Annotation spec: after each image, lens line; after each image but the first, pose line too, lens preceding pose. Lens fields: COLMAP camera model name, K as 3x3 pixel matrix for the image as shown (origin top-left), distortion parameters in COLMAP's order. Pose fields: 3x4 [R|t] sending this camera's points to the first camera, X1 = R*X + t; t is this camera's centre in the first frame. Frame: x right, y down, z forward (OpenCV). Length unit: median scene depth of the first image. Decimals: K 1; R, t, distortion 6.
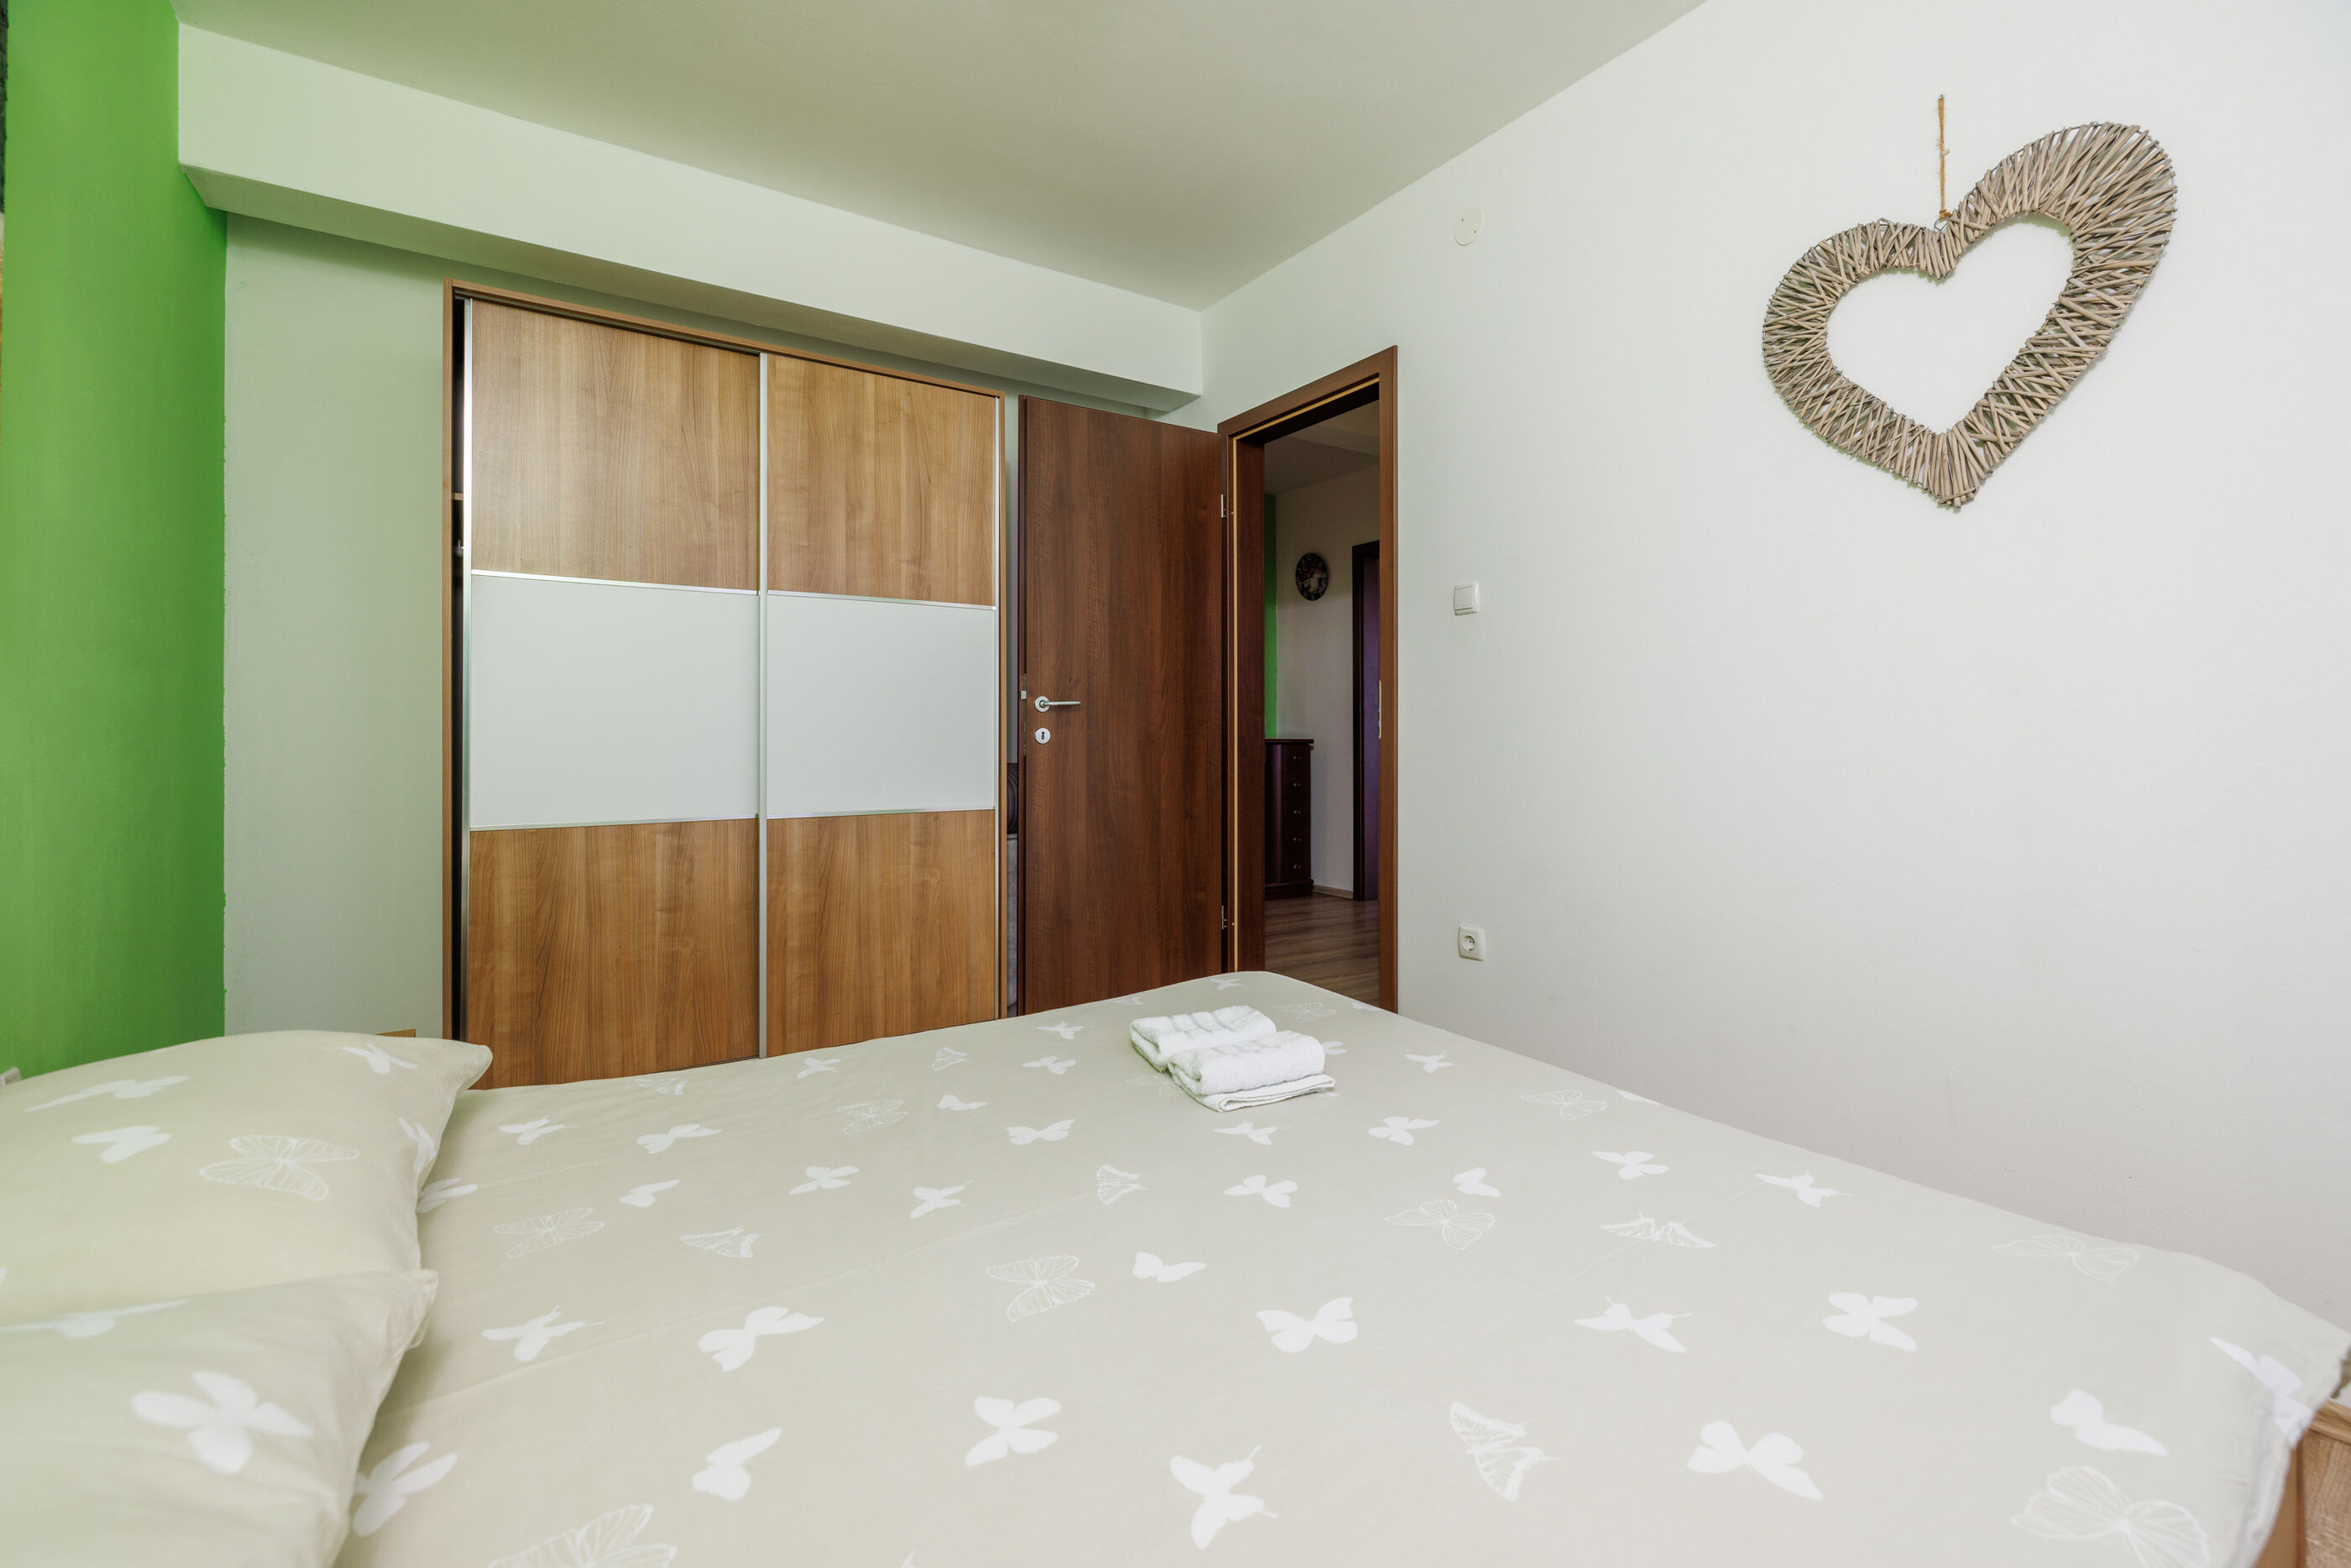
lens RADIAL K [[987.7, 0, 1192.4], [0, 987.7, 726.1], [0, 0, 1]] dist [0.000249, -0.000160]
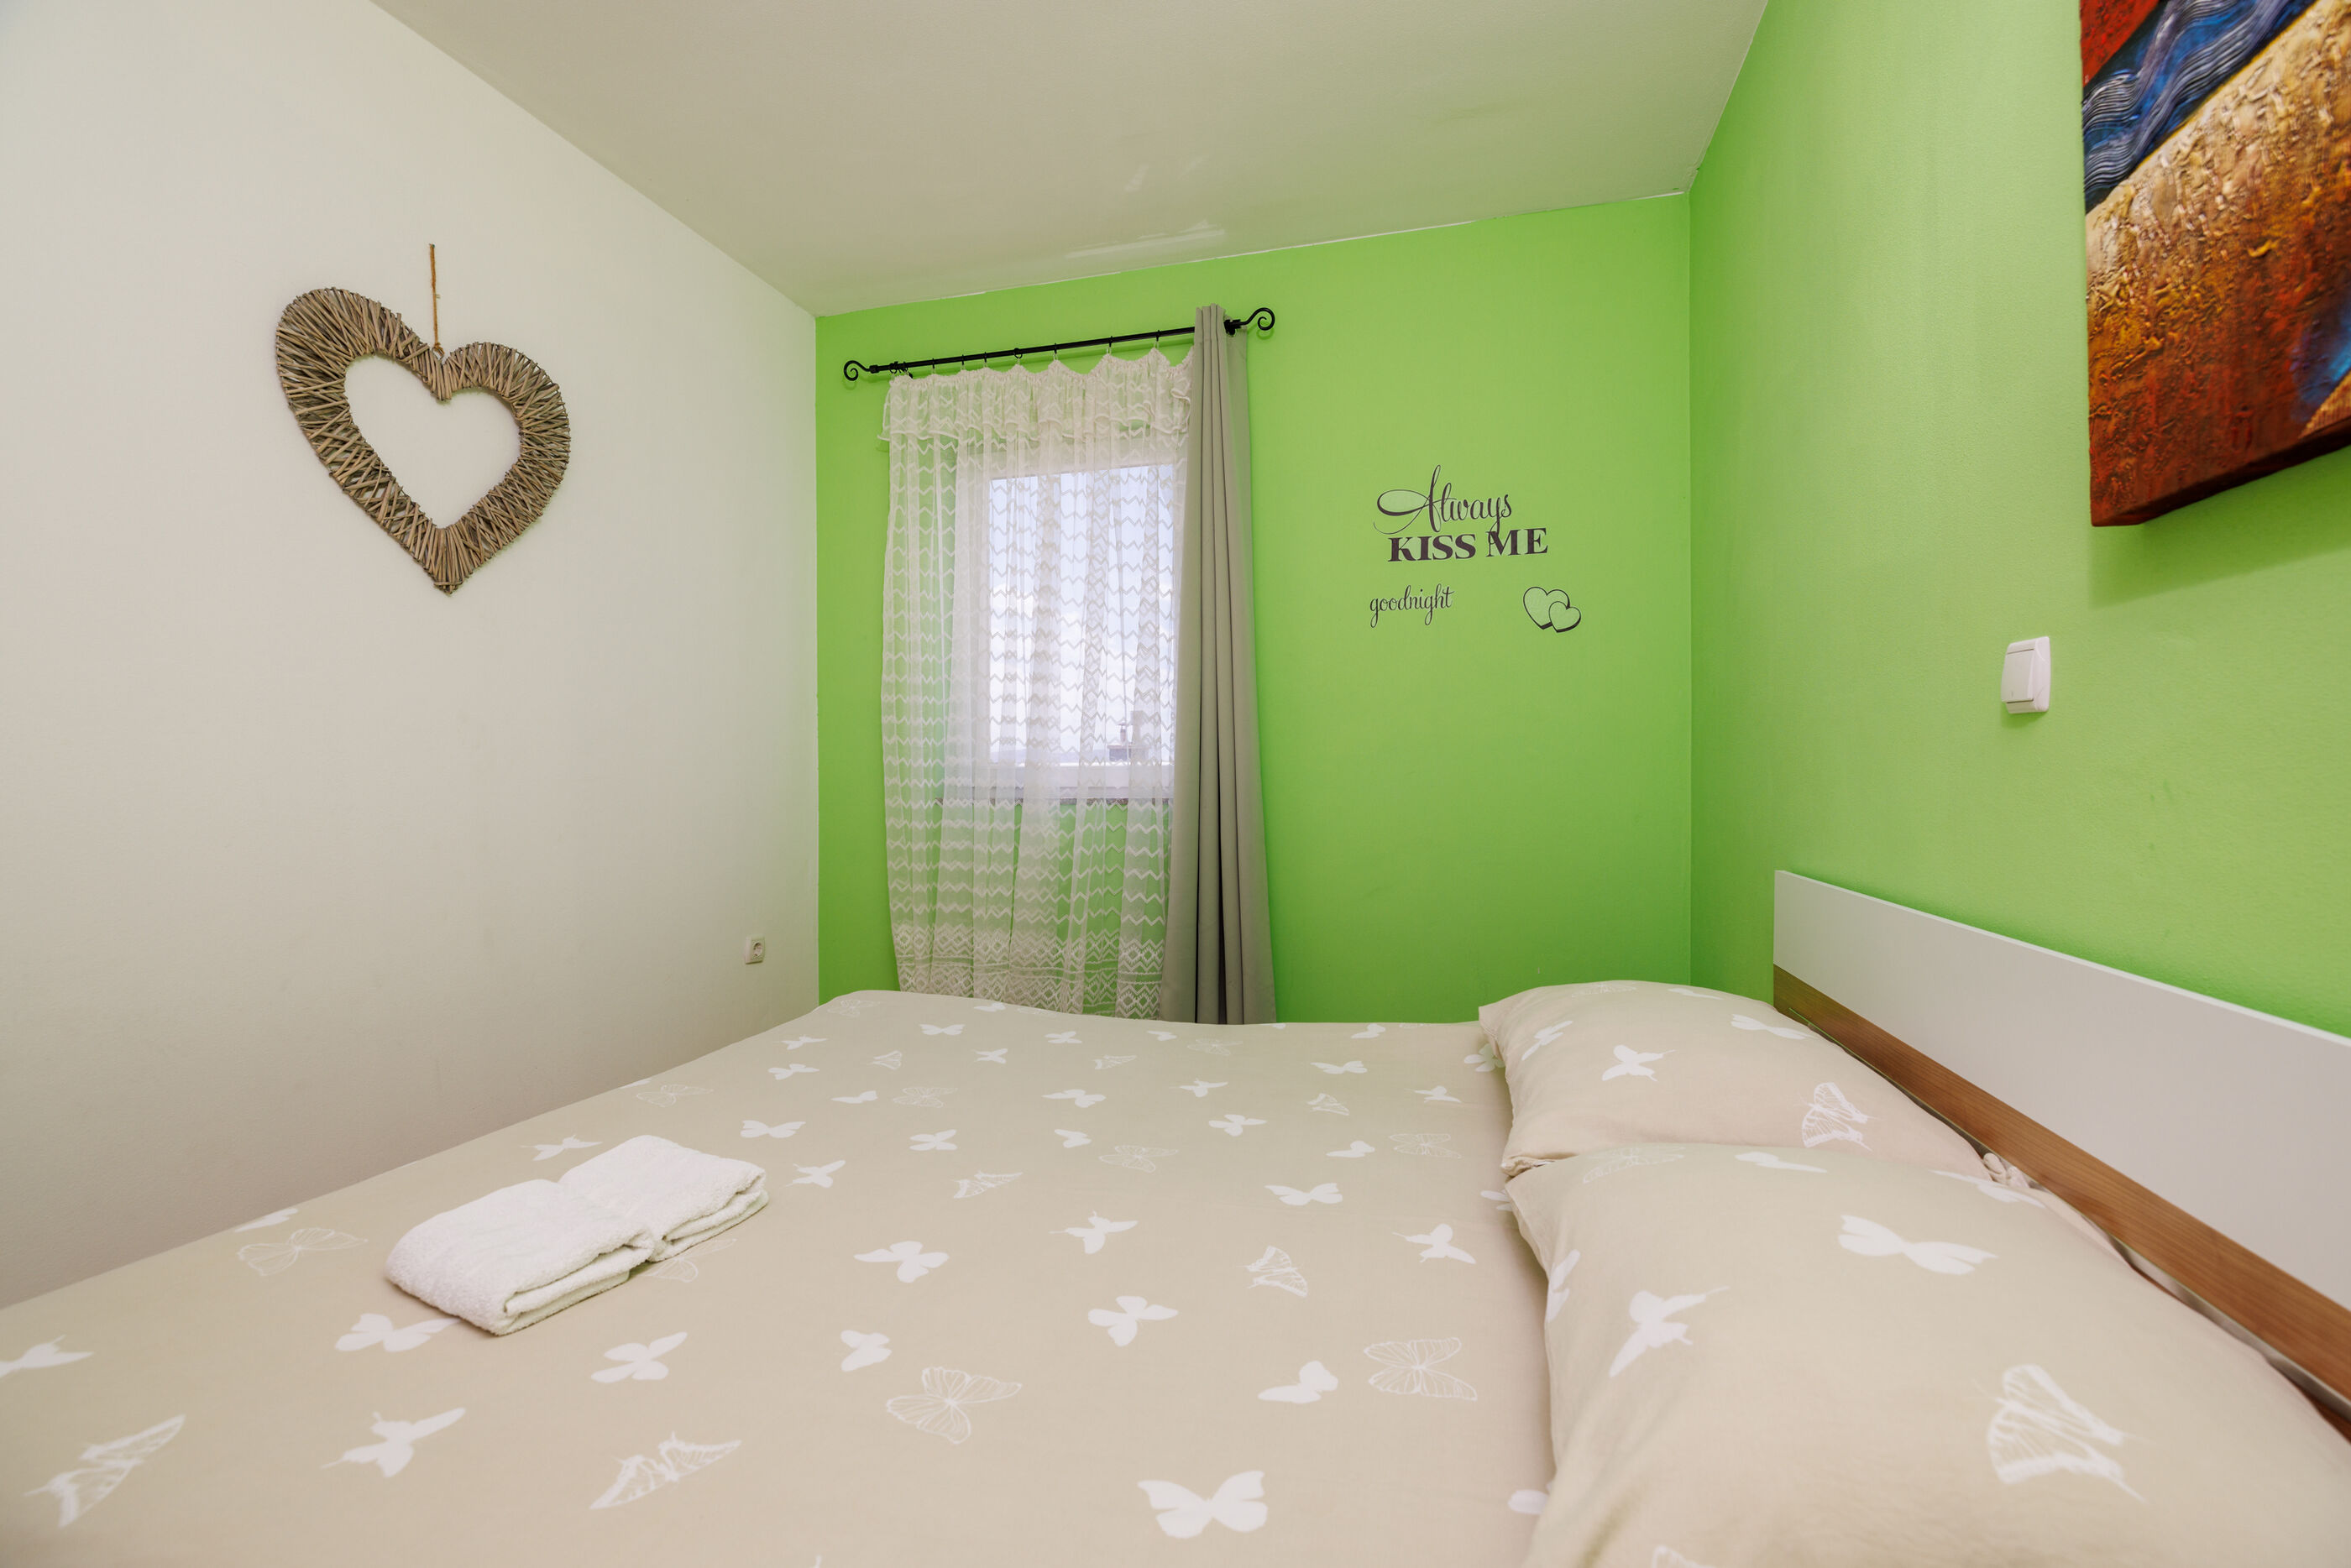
lens RADIAL K [[992.7, 0, 1188.0], [0, 992.7, 754.9], [0, 0, 1]] dist [0.002587, 0.000211]
pose [[-0.657176, 0.020306, 0.753463, -0.486054], [-0.003799, 0.999535, -0.030251, 0.009349], [-0.753727, -0.022742, -0.656793, 0.713417]]
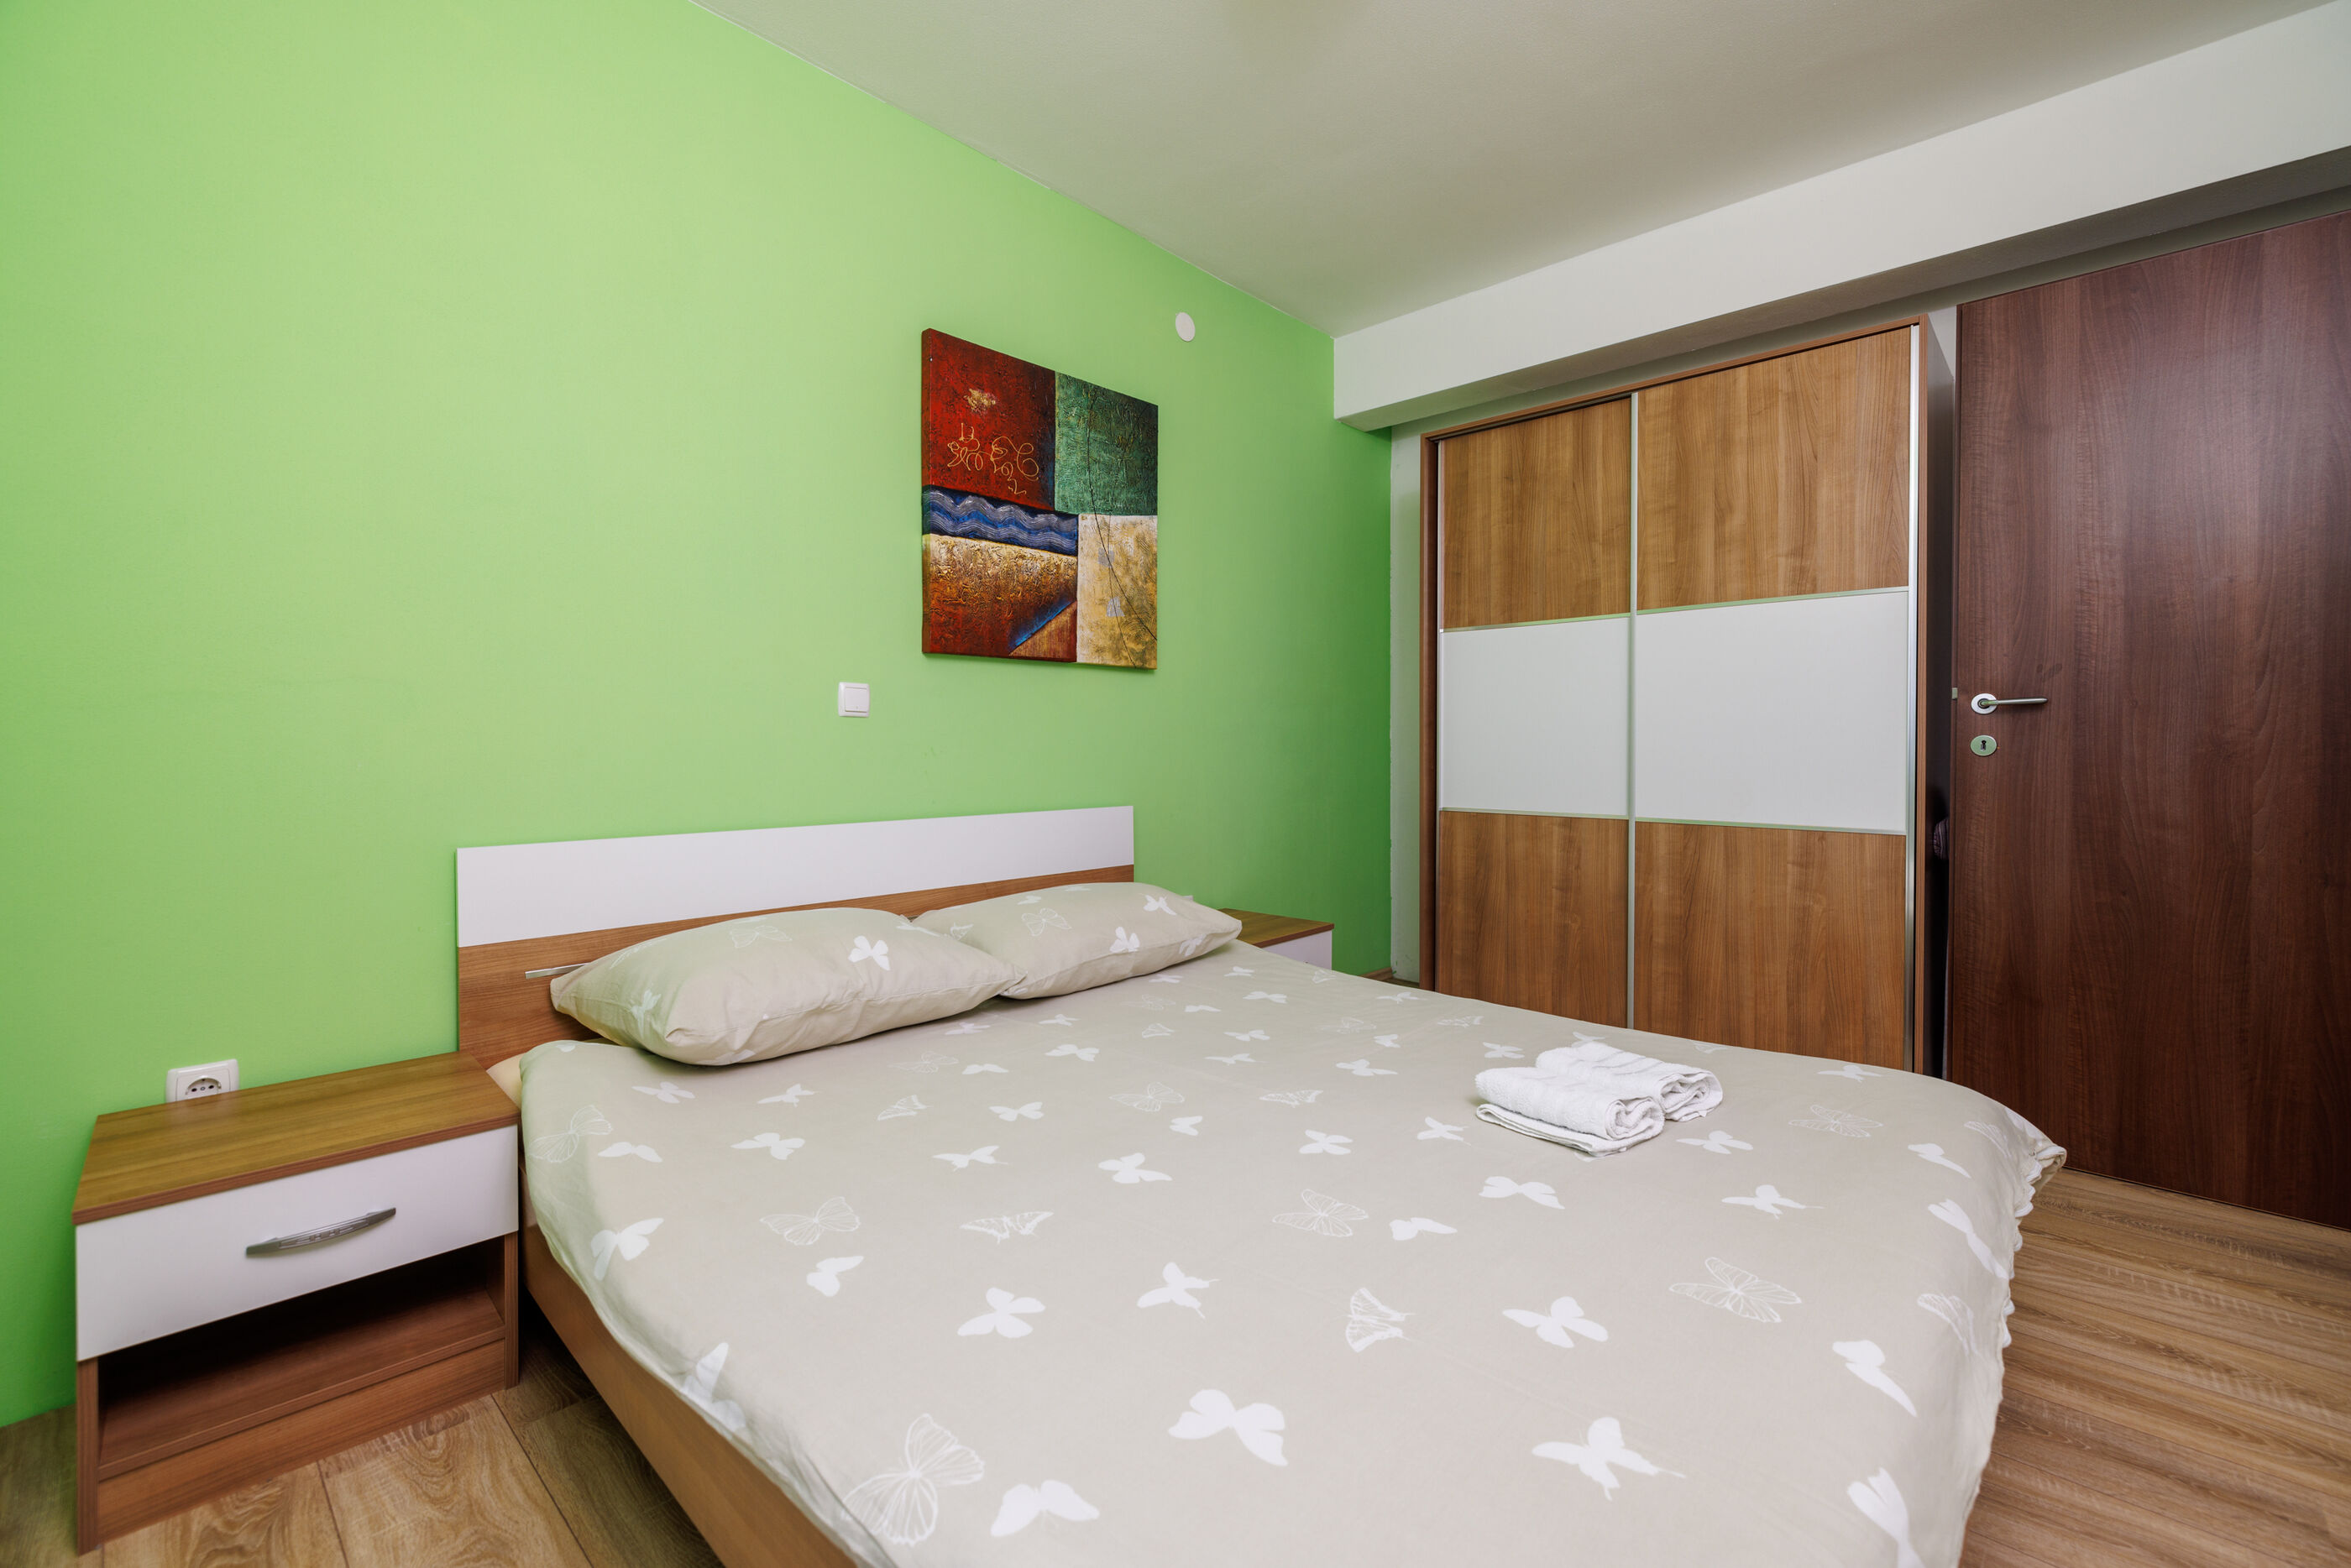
lens RADIAL K [[992.7, 0, 1188.0], [0, 992.7, 754.9], [0, 0, 1]] dist [0.002587, 0.000211]
pose [[0.236230, 0.012331, -0.971619, 0.515160], [0.008636, 0.999853, 0.014789, 0.000420], [0.971659, -0.011885, 0.236089, 0.259688]]
